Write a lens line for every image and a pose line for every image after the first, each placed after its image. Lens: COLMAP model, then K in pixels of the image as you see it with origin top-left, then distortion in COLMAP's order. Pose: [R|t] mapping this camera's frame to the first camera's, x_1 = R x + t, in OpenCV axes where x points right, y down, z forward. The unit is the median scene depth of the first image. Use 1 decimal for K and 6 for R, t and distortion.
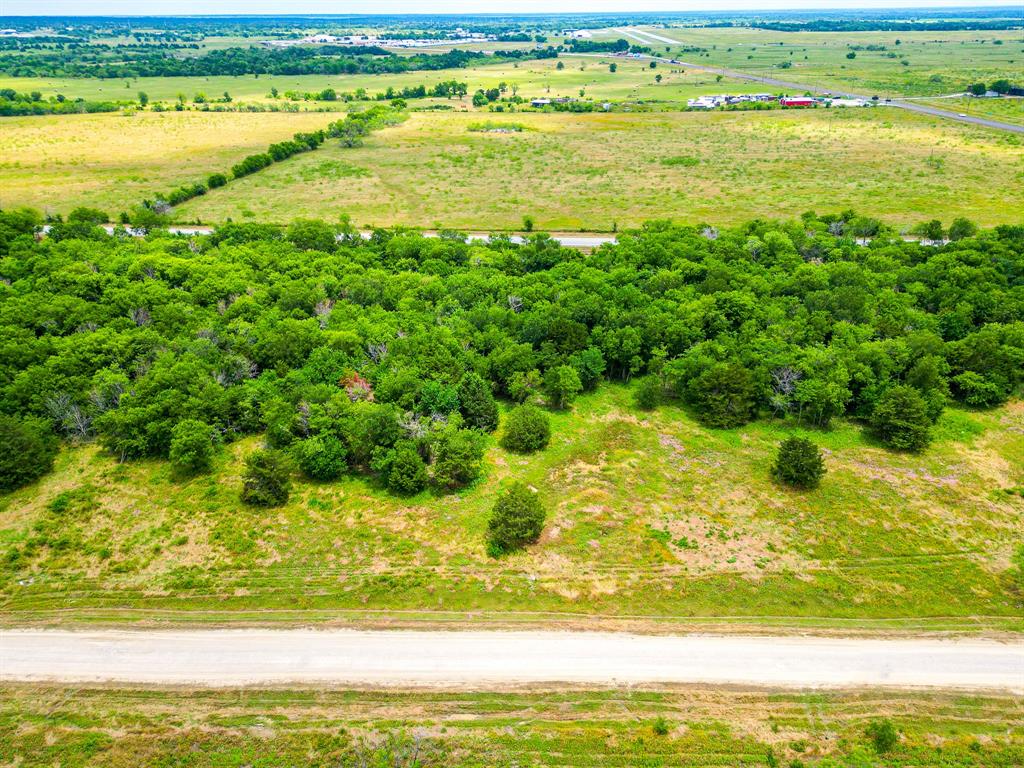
lens RADIAL K [[747.0, 0, 518.2], [0, 747.0, 381.2], [0, 0, 1]] dist [0.067980, -0.065068]
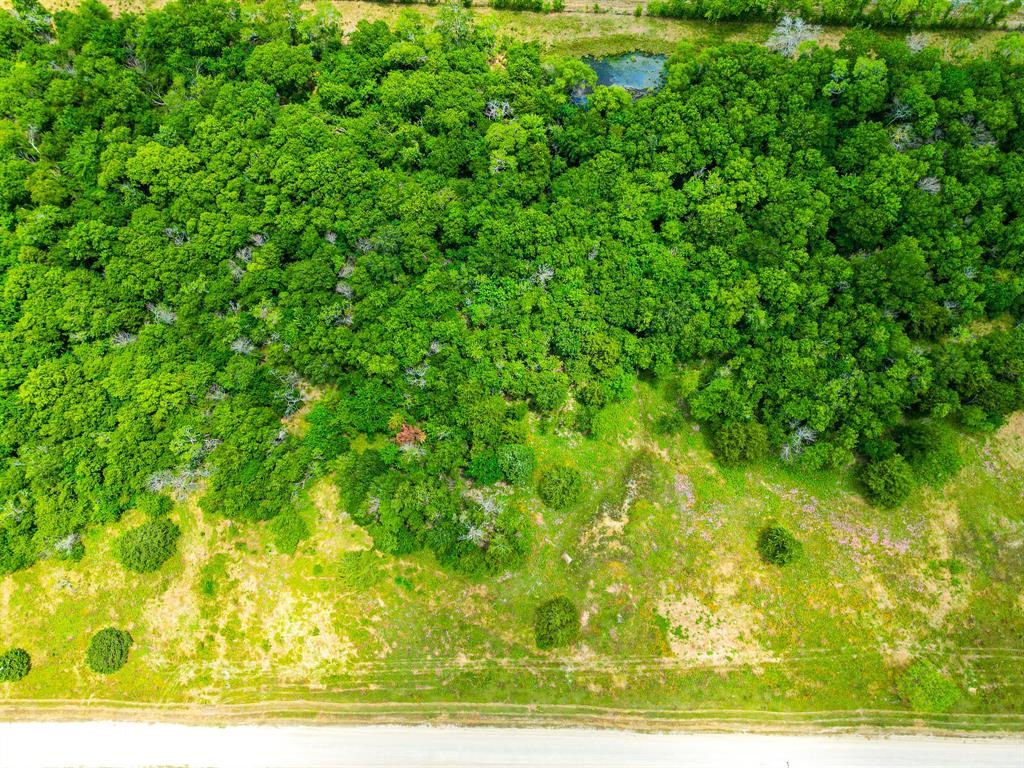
lens RADIAL K [[726.9, 0, 512.0], [0, 726.9, 384.0], [0, 0, 1]] dist [0.047330, -0.034861]
pose [[0.999714, -0.019931, -0.013247, -0.057536], [0.023051, 0.653153, 0.756875, -1.083134], [-0.006432, -0.756963, 0.653426, 0.460660]]
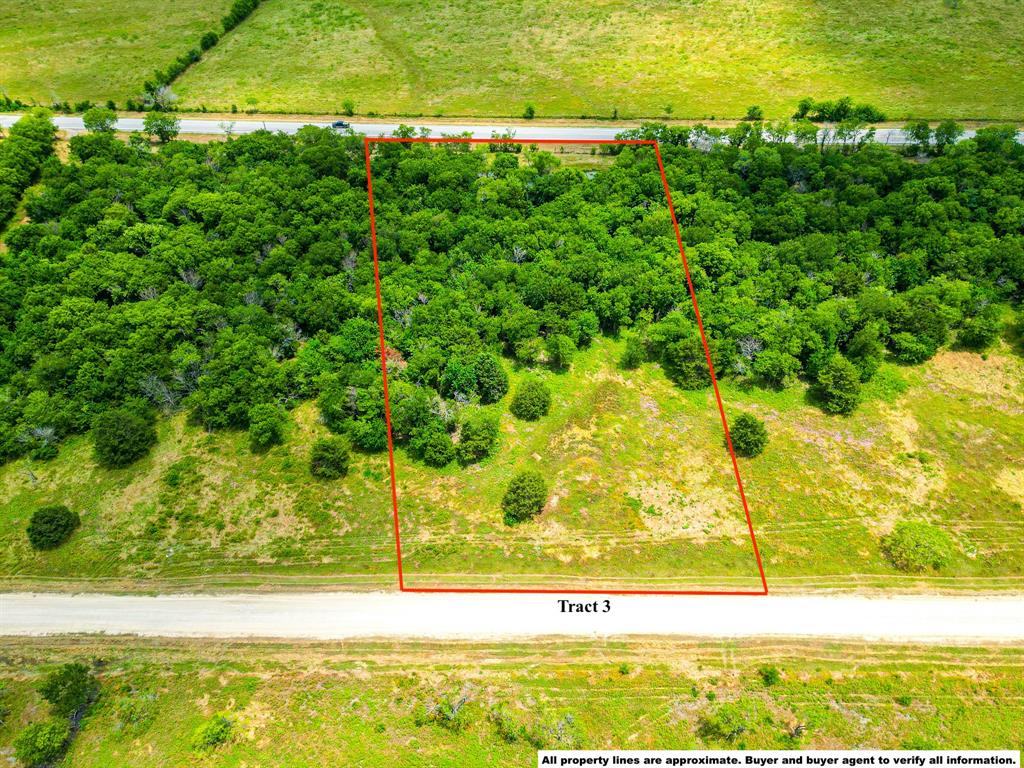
lens RADIAL K [[747.0, 0, 518.2], [0, 747.0, 381.2], [0, 0, 1]] dist [0.067980, -0.065068]
pose [[0.999818, -0.017463, -0.007692, -0.001481], [0.018964, 0.954128, 0.298797, -0.395433], [0.002121, -0.298889, 0.954286, -0.193346]]
